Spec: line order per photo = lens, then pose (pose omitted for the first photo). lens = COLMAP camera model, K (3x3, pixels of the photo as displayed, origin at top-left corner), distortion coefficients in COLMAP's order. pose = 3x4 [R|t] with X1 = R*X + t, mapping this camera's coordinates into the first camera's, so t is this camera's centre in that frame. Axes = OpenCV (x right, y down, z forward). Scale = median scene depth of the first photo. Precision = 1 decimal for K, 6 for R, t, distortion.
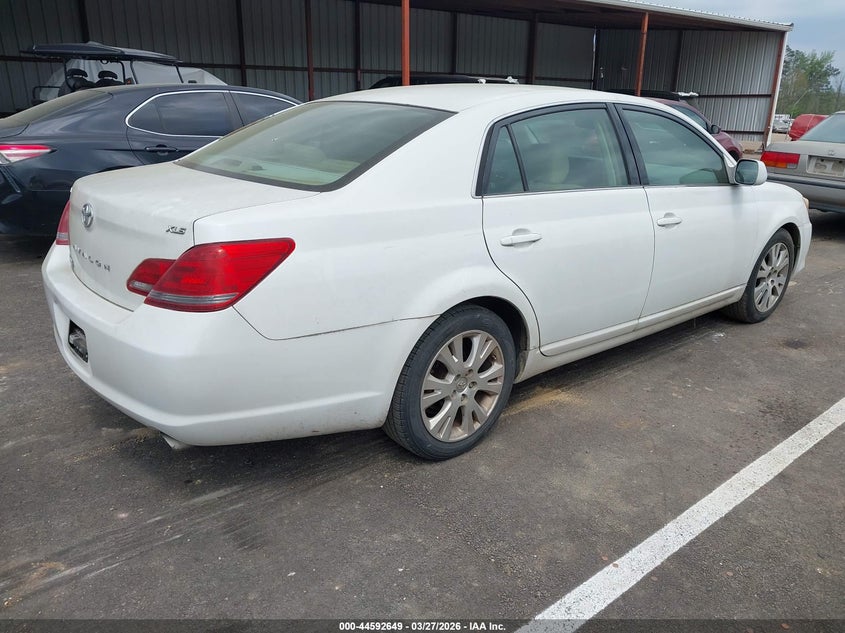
lens RADIAL K [[688.4, 0, 422.5], [0, 688.4, 316.5], [0, 0, 1]] dist [0.011786, 0.009092]
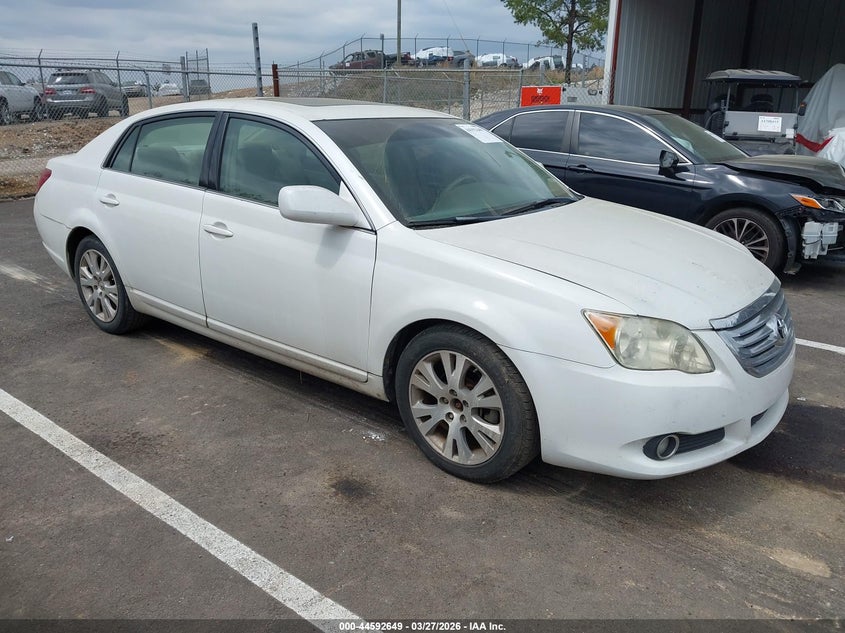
lens RADIAL K [[688.4, 0, 422.5], [0, 688.4, 316.5], [0, 0, 1]] dist [0.011786, 0.009092]
pose [[0.152929, 0.281326, -0.947348, 1.407291], [-0.298699, 0.926945, 0.227048, -0.344759], [0.942015, 0.248250, 0.225789, 1.116630]]
